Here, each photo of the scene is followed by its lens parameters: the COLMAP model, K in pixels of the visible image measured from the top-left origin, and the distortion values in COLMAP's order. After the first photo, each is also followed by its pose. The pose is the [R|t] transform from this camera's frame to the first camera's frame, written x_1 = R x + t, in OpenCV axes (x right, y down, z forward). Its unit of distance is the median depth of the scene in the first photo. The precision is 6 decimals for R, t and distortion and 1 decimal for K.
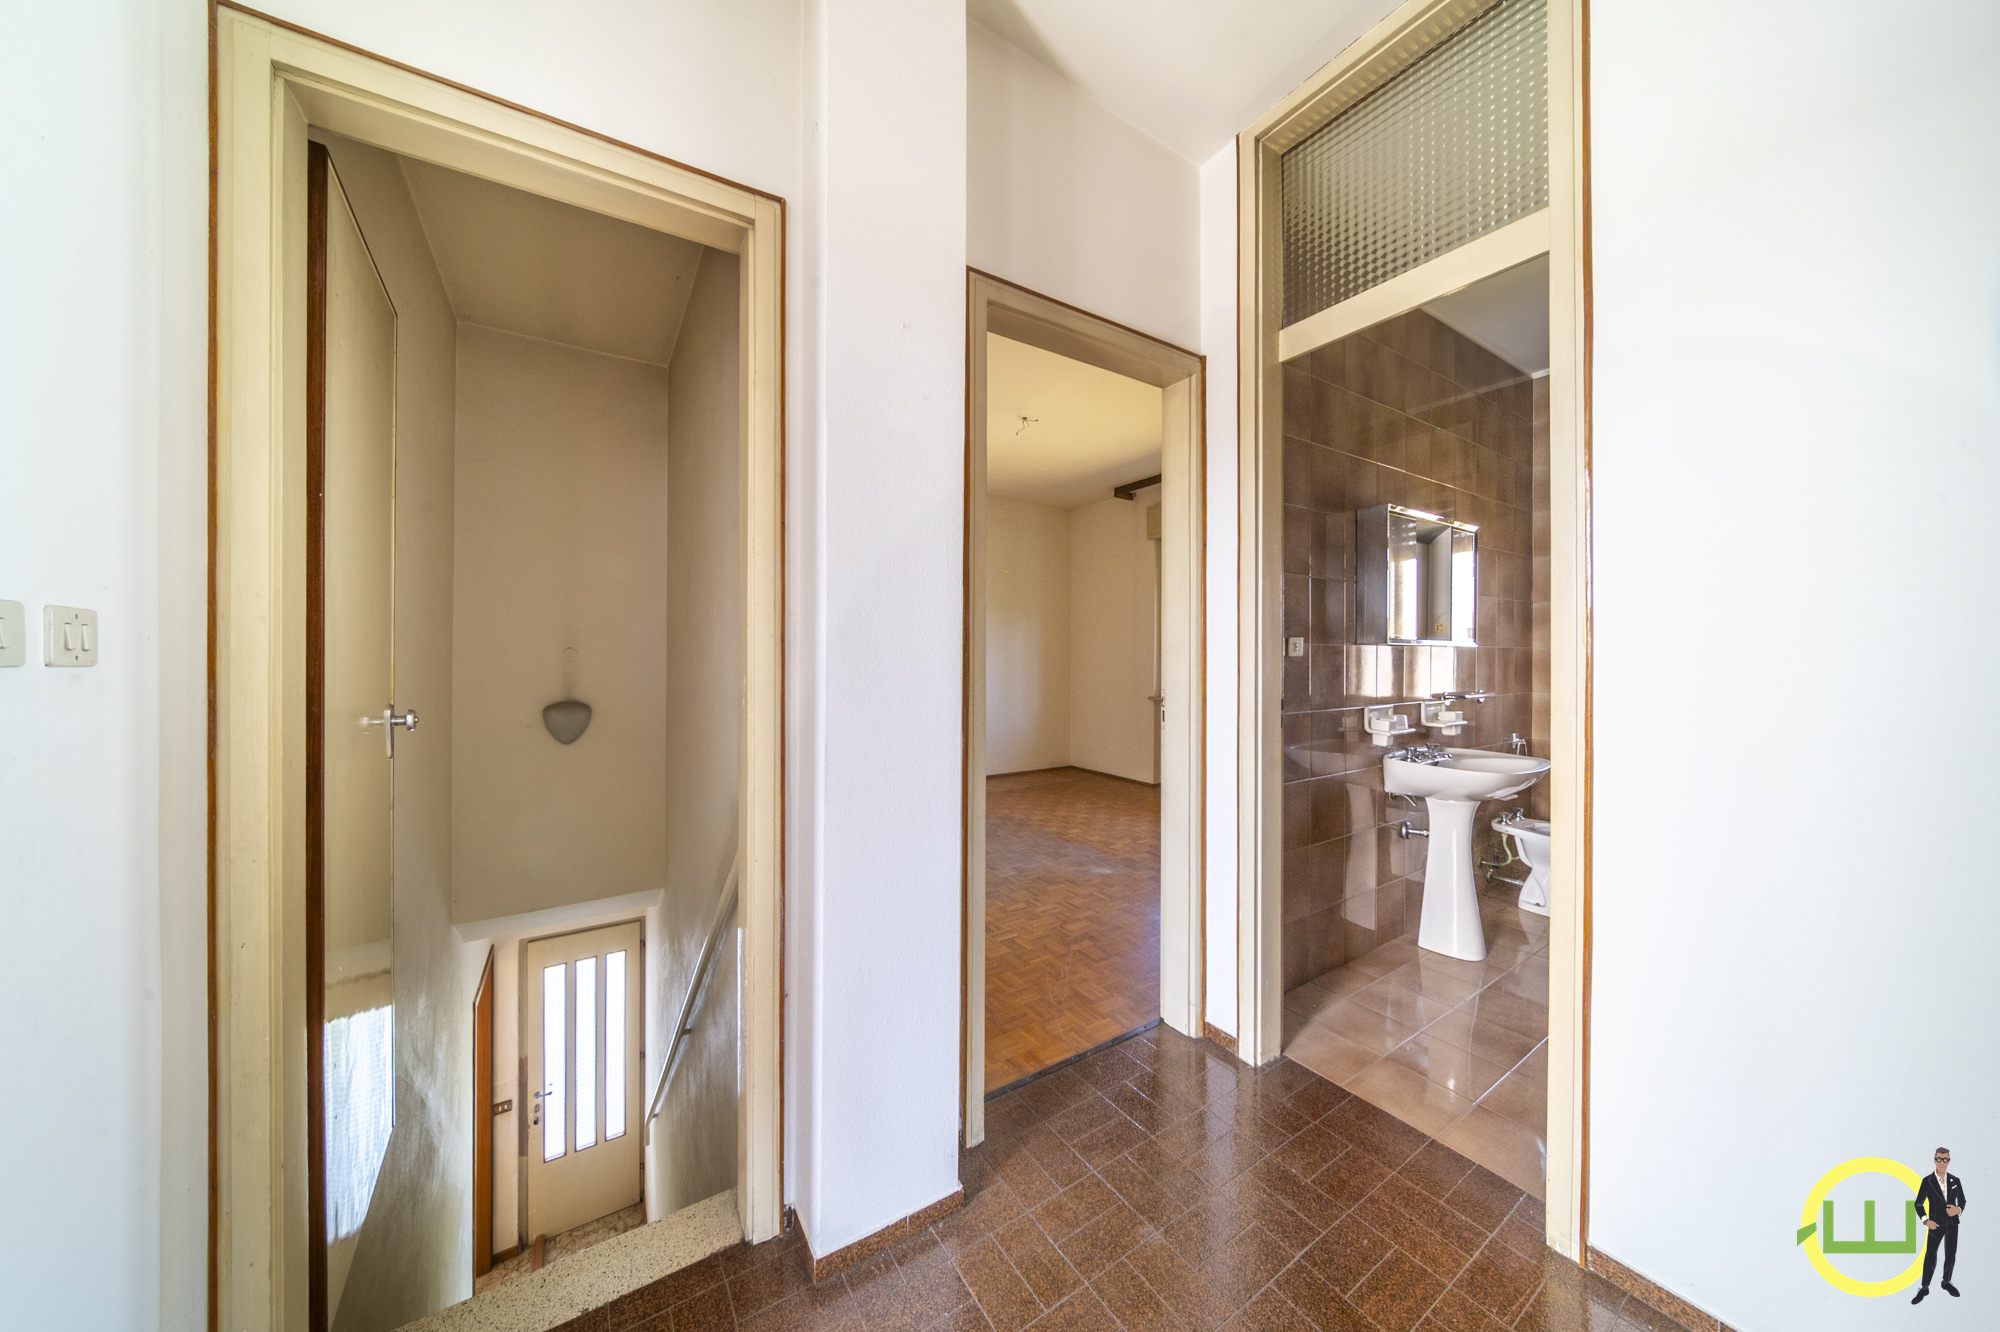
lens RADIAL K [[638.6, 0, 997.9], [0, 638.6, 661.0], [0, 0, 1]] dist [-0.008485, -0.000027]
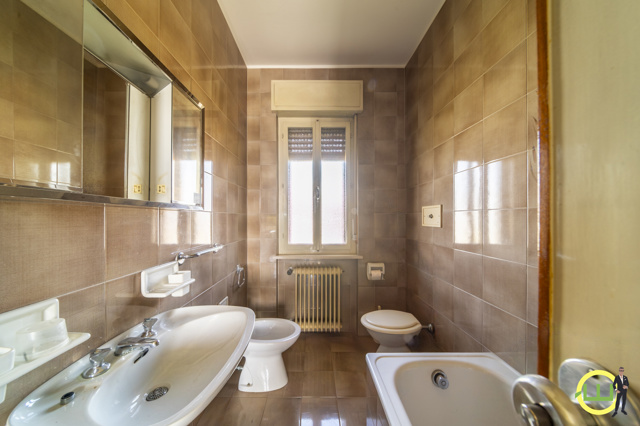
lens RADIAL K [[204.4, 0, 318.6], [0, 204.4, 214.2], [0, 0, 1]] dist [-0.008485, -0.000027]
pose [[0.530222, 0.004129, 0.847849, 0.490110], [0.004121, 0.999964, -0.007447, -0.013576], [-0.847849, 0.007443, 0.530185, 0.558884]]
